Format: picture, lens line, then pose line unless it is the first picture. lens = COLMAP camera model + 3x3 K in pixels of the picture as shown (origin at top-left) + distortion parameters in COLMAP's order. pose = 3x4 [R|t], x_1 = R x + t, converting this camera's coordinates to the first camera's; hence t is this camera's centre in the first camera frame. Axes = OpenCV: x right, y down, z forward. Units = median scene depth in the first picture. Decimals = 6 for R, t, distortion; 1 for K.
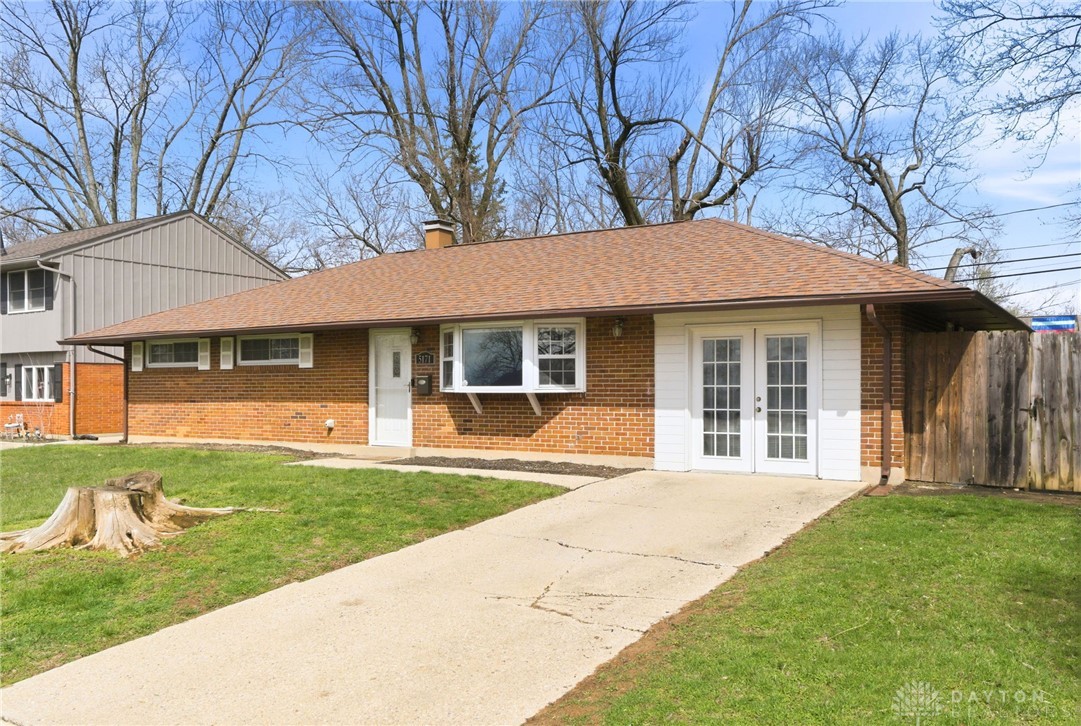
lens RADIAL K [[844.5, 0, 544.4], [0, 844.5, 367.6], [0, 0, 1]] dist [0.010178, -0.006708]
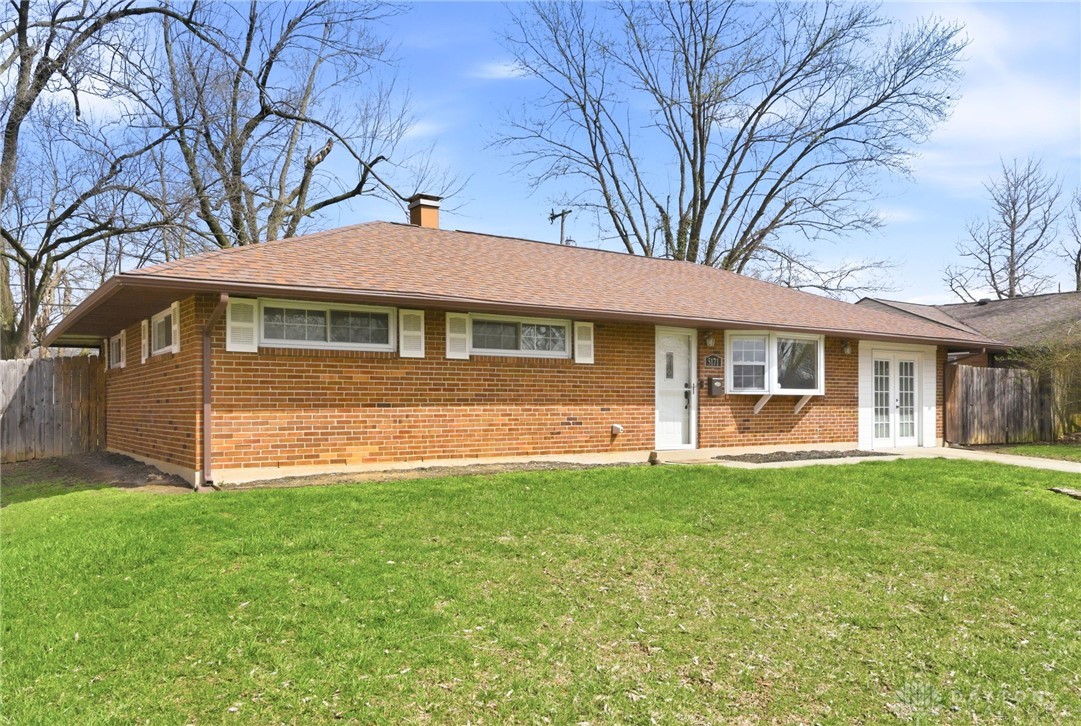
lens RADIAL K [[844.5, 0, 544.0], [0, 844.5, 363.4], [0, 0, 1]] dist [0.010178, -0.006708]
pose [[0.399752, 0.035156, 0.915949, -1.152846], [-0.036093, 0.999093, -0.022596, 0.022420], [-0.915913, -0.024026, 0.400658, 0.769336]]
